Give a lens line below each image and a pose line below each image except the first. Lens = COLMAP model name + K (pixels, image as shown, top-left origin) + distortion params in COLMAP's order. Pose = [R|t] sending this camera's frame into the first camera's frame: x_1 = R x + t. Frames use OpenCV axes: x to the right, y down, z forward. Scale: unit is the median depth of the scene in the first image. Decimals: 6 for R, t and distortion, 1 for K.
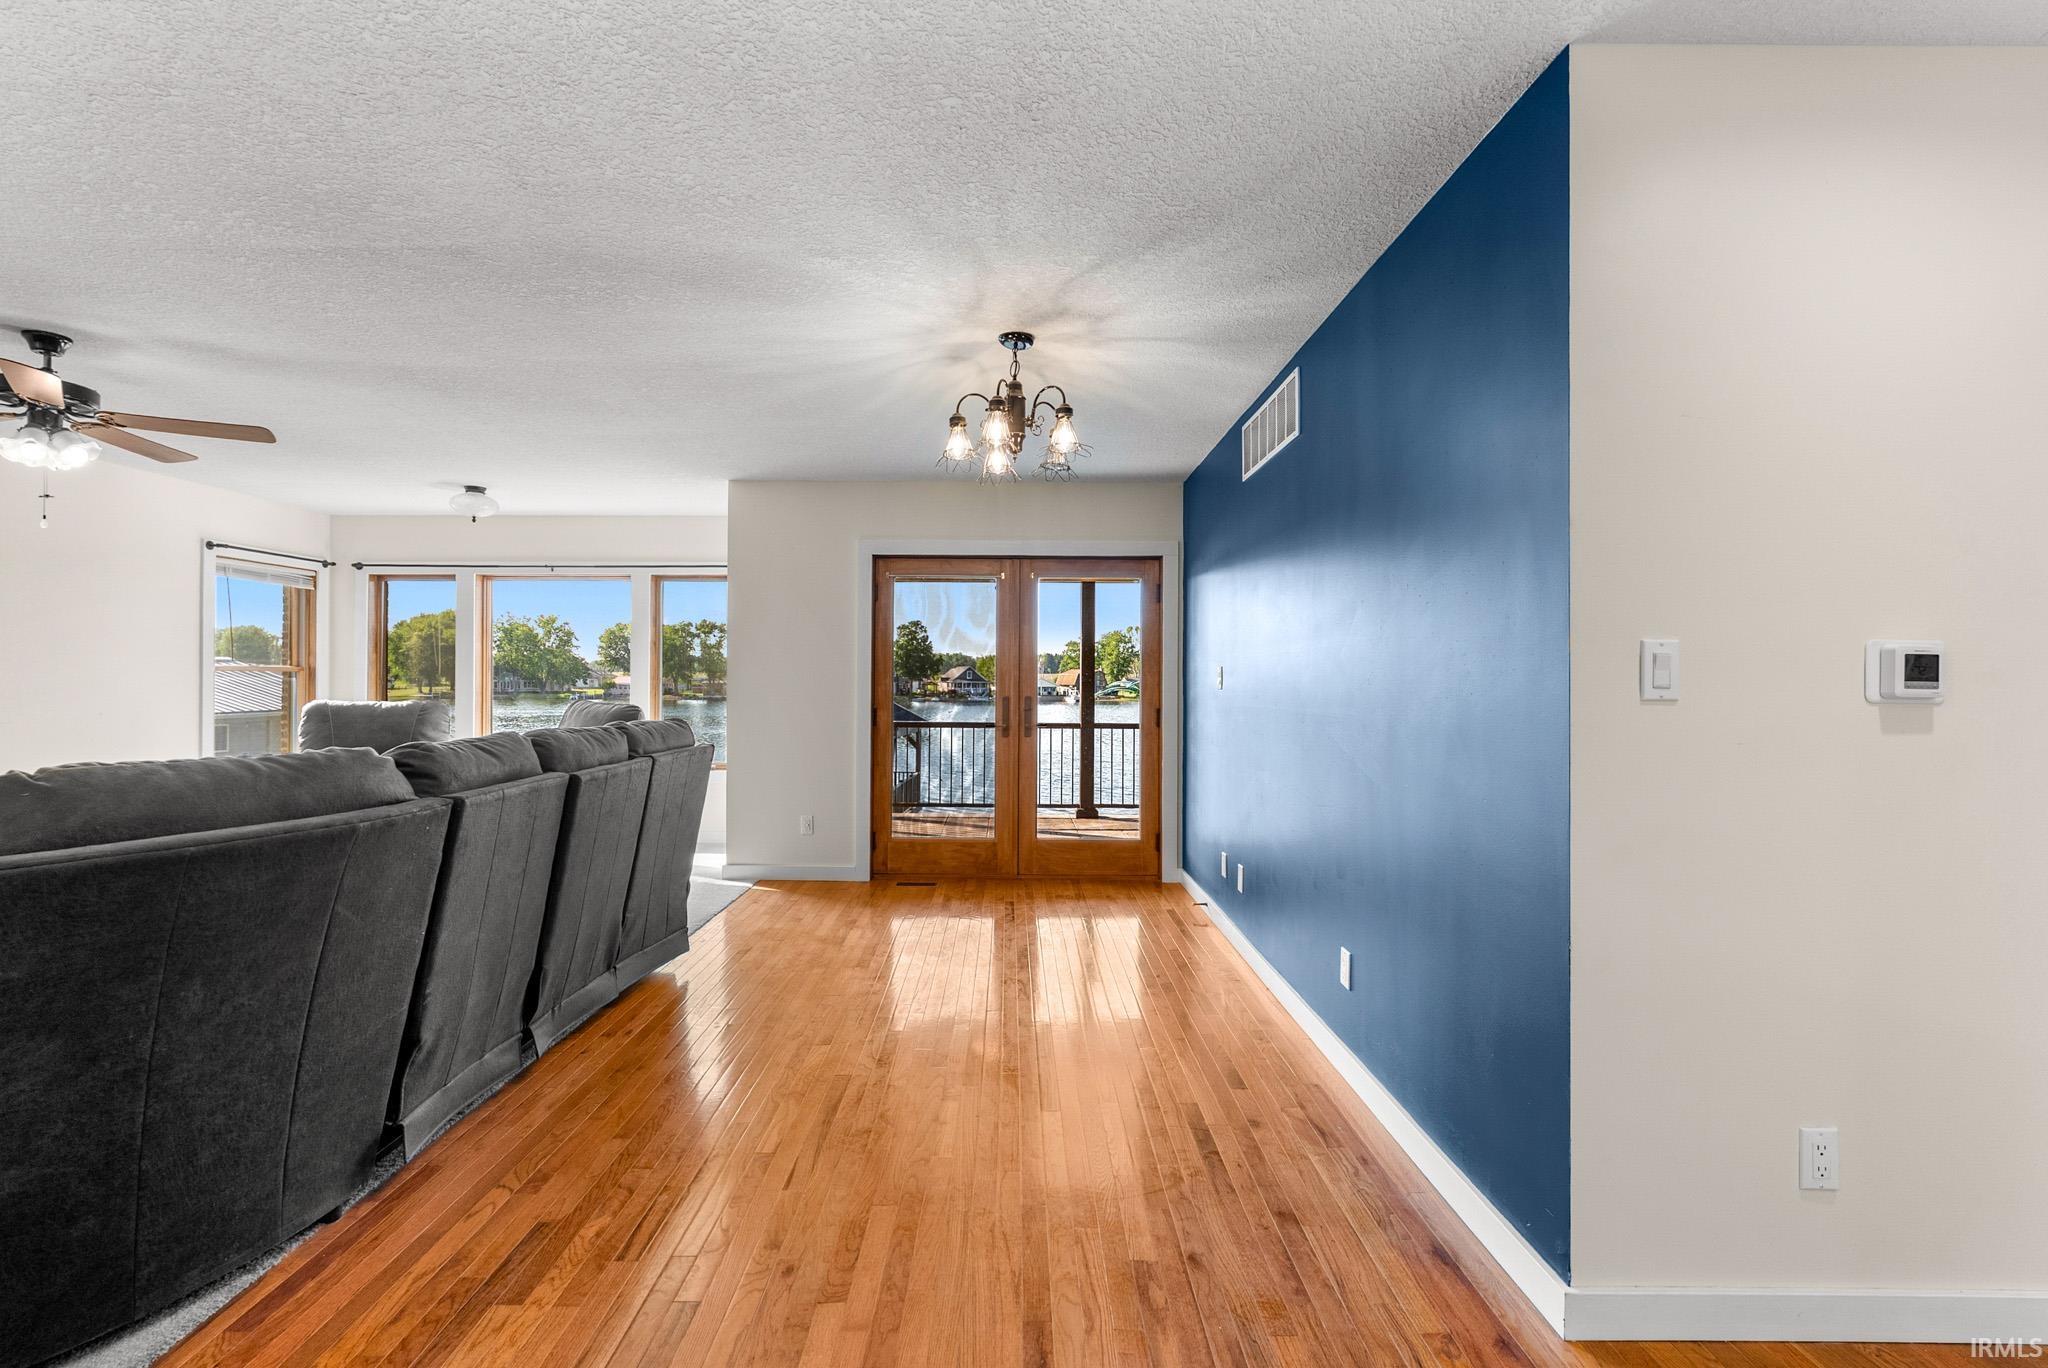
lens RADIAL K [[933.2, 0, 986.1], [0, 933.2, 672.4], [0, 0, 1]] dist [0.000224, -0.000008]
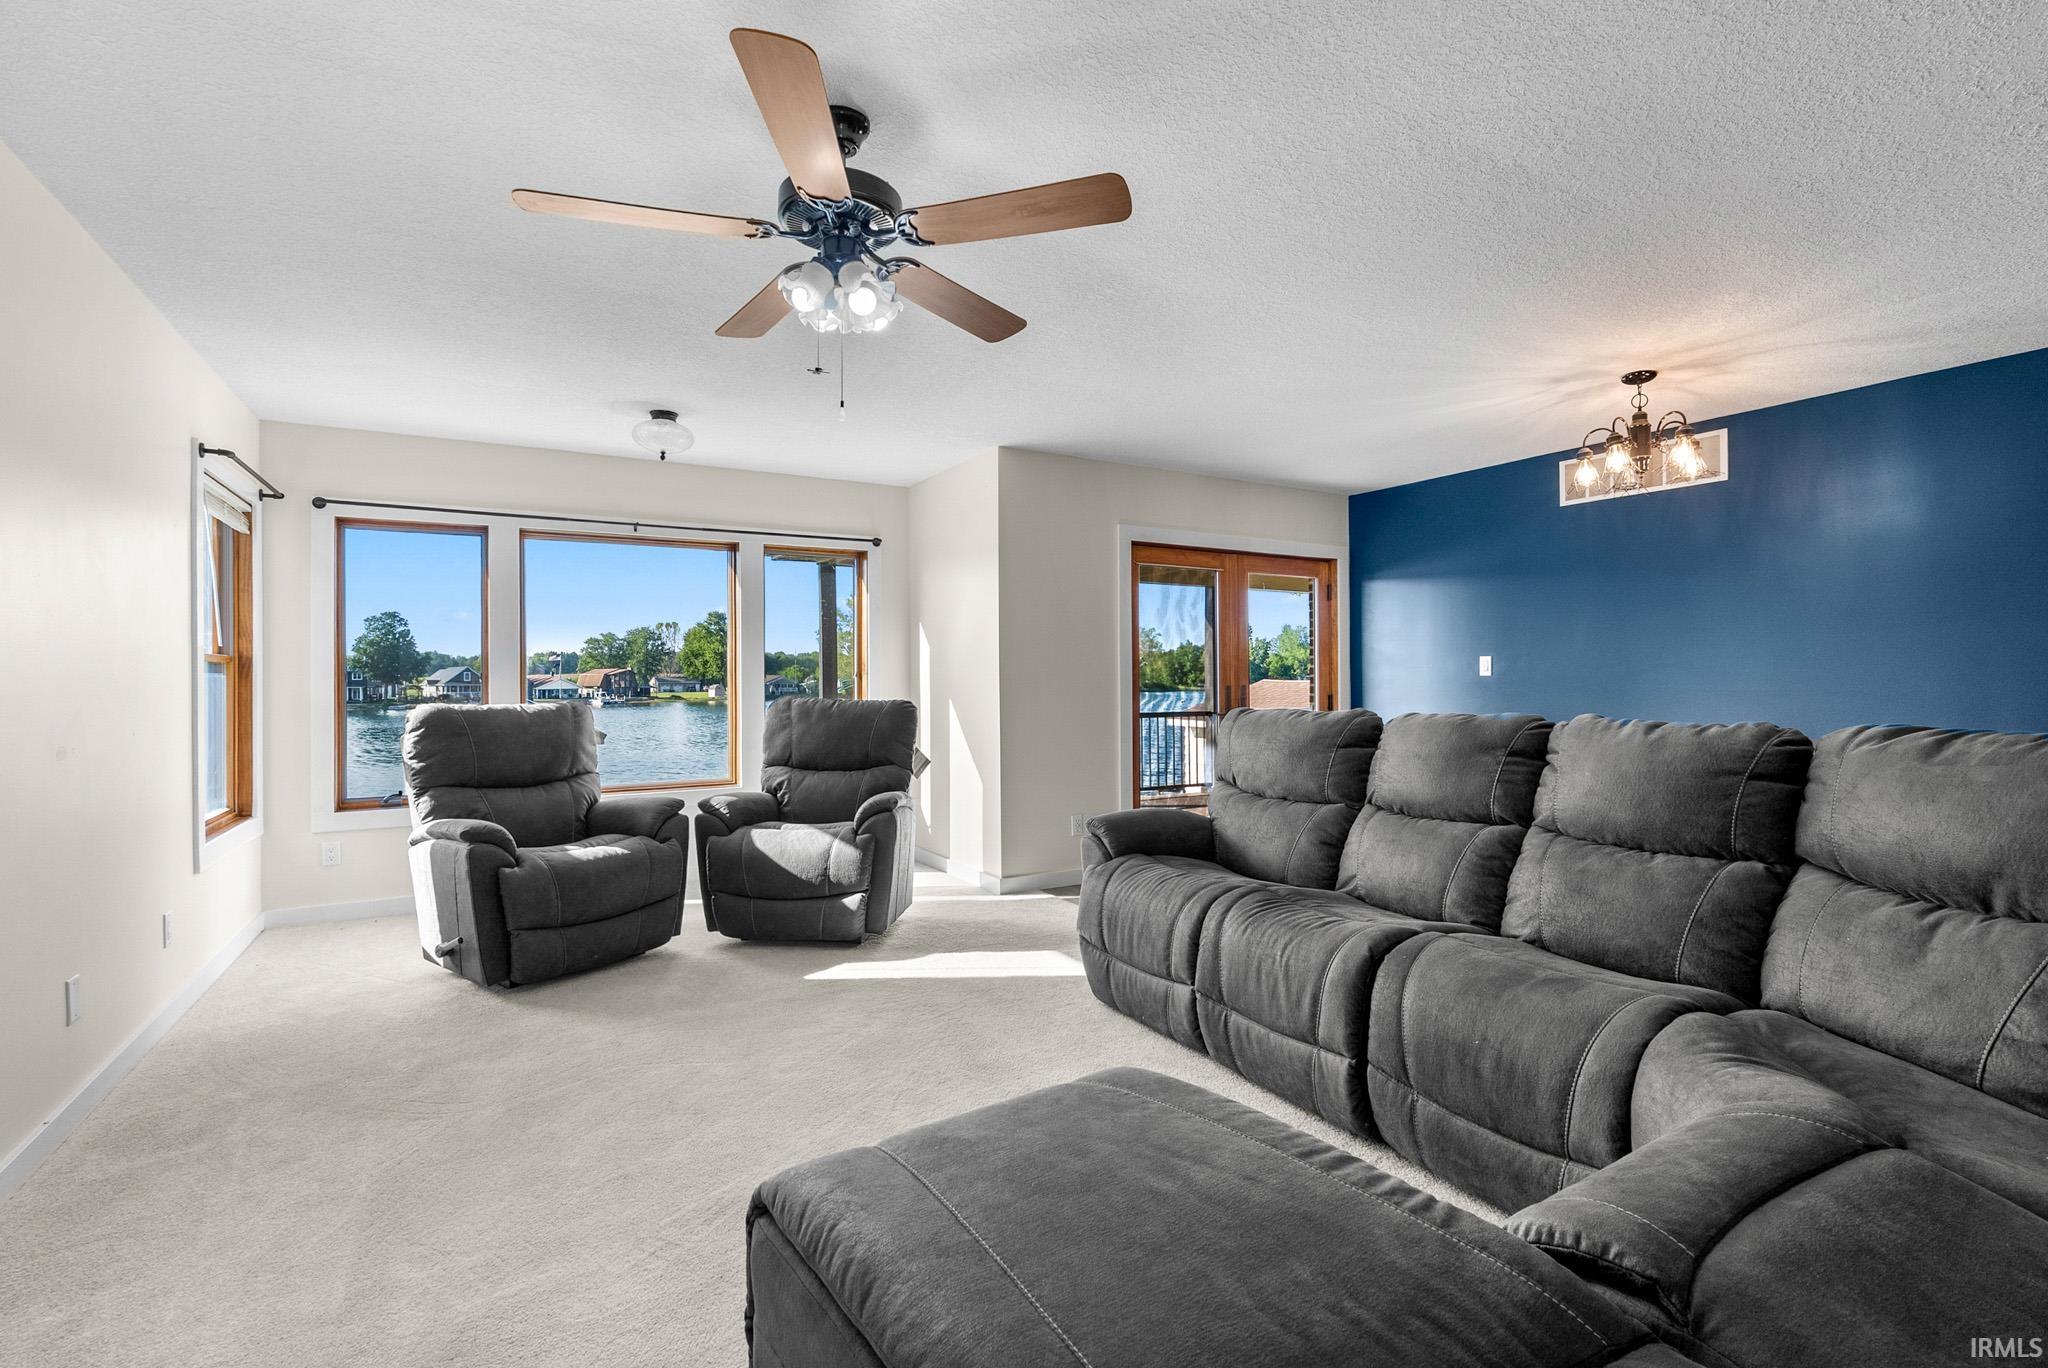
lens RADIAL K [[926.9, 0, 1024.0], [0, 926.9, 684.0], [0, 0, 1]] dist [0.001694, 0.000044]
pose [[0.853309, -0.014097, 0.521214, -0.599544], [0.007269, 0.999859, 0.015143, 0.007541], [-0.521354, -0.009133, 0.853292, 0.183726]]
